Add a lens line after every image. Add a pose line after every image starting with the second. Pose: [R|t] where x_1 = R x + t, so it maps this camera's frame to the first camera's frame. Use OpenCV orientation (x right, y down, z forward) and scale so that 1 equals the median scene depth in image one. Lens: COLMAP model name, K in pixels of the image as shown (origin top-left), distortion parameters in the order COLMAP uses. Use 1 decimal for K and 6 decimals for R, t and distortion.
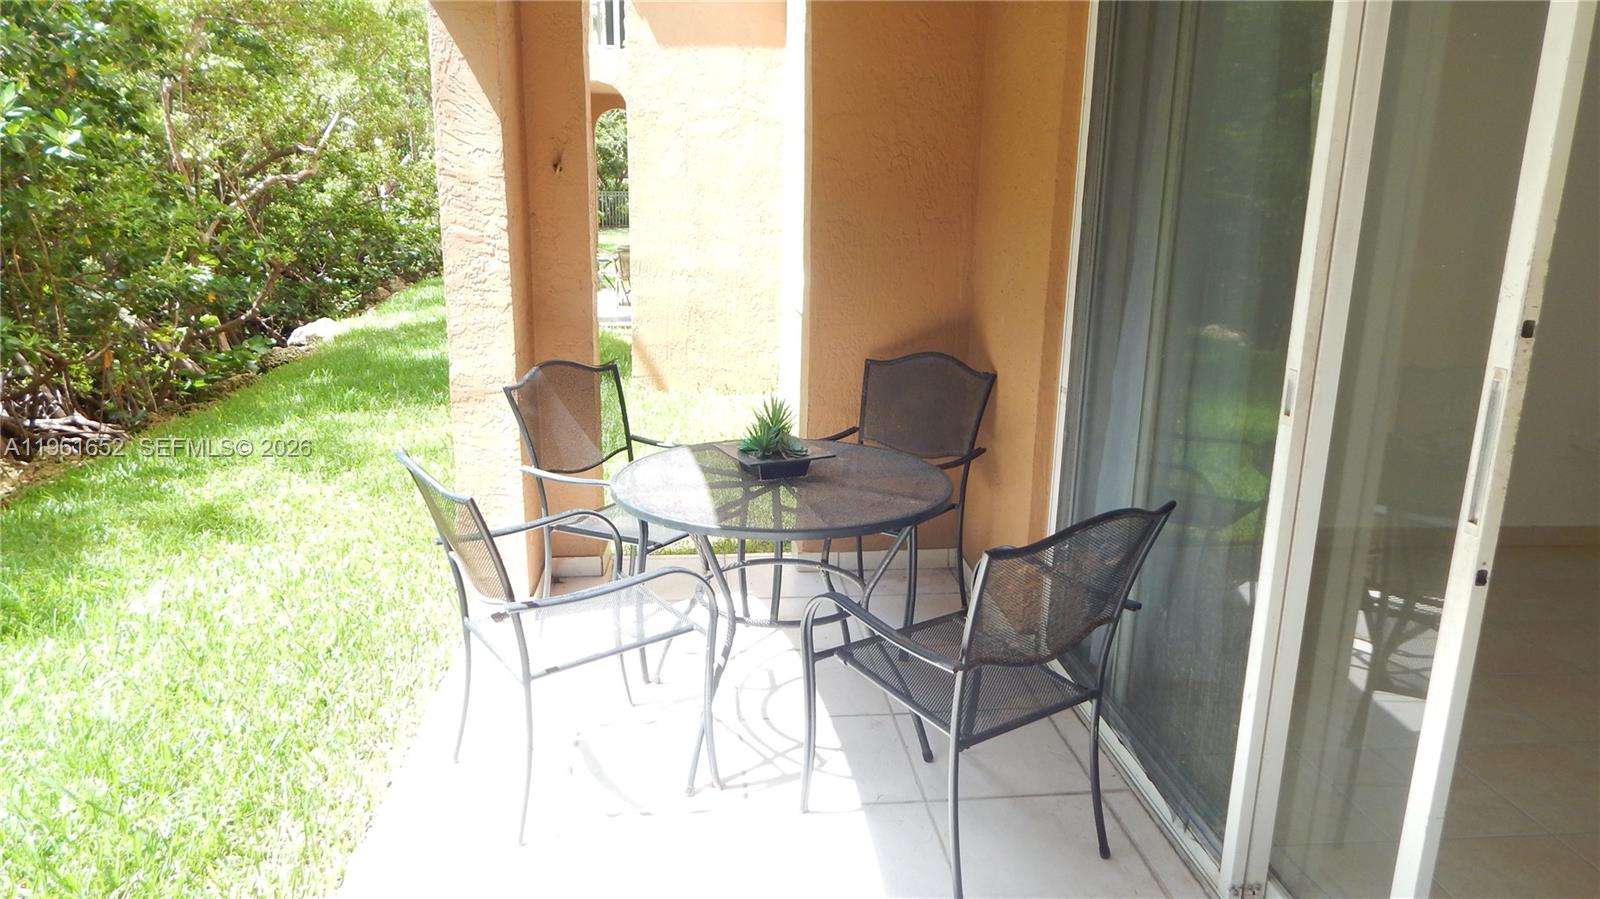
lens RADIAL K [[1073.8, 0, 804.4], [0, 1073.8, 439.8], [0, 0, 1]] dist [0.019553, -0.006564]
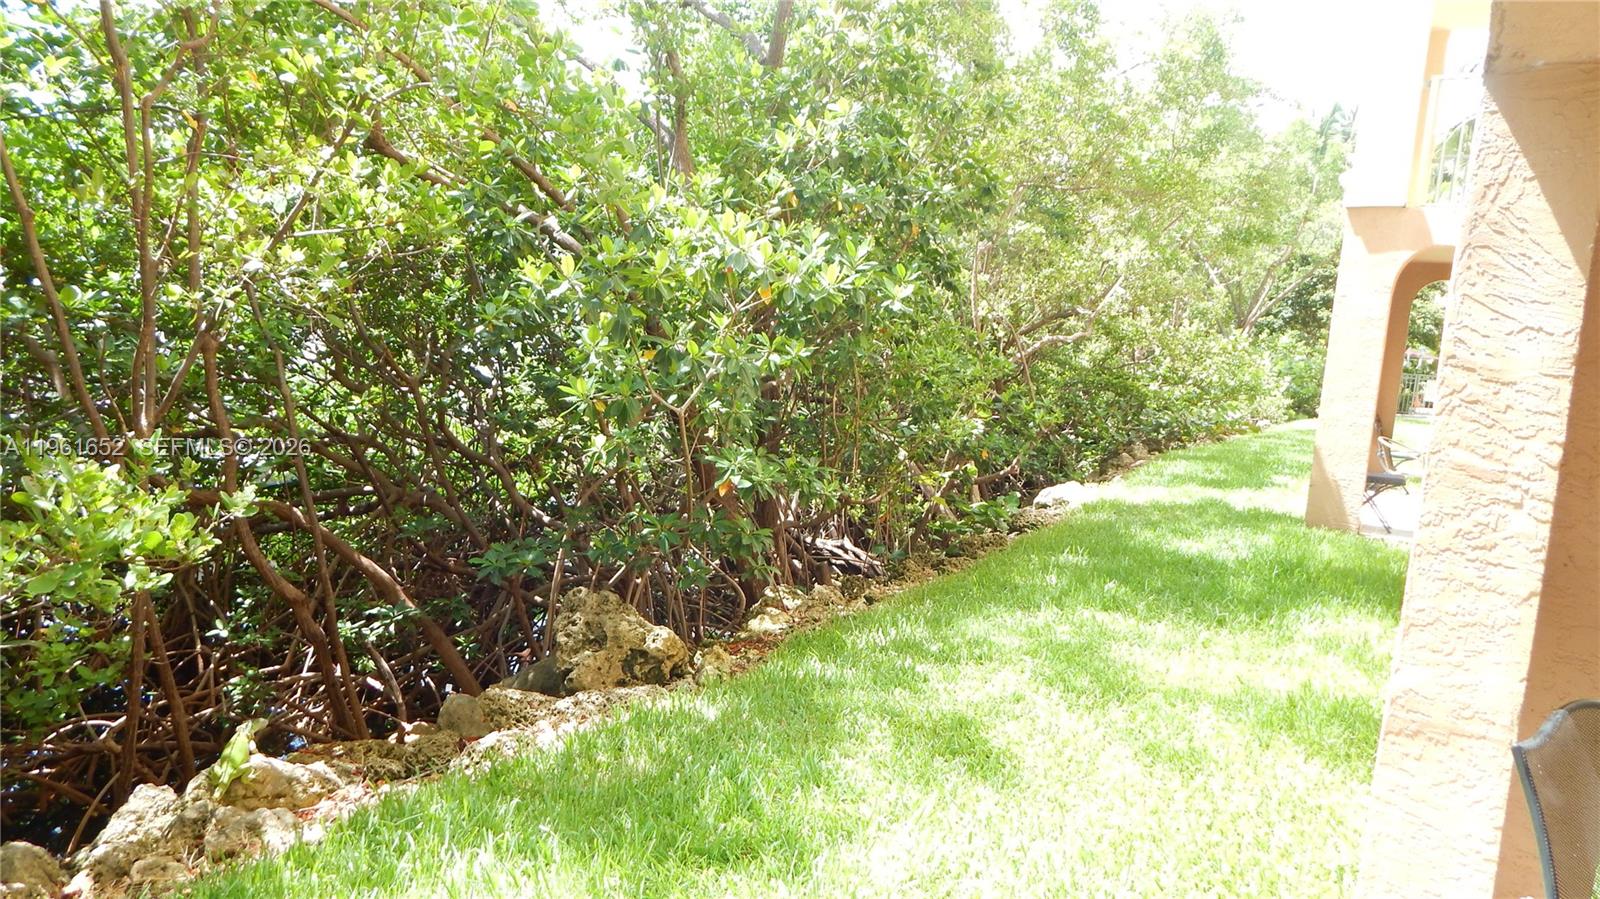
lens RADIAL K [[1073.8, 0, 804.4], [0, 1073.8, 439.8], [0, 0, 1]] dist [0.019553, -0.006564]
pose [[0.795772, 0.118223, -0.593945, -0.106880], [-0.205164, 0.975392, -0.080732, -0.034158], [0.569784, 0.186101, 0.800445, 0.131398]]
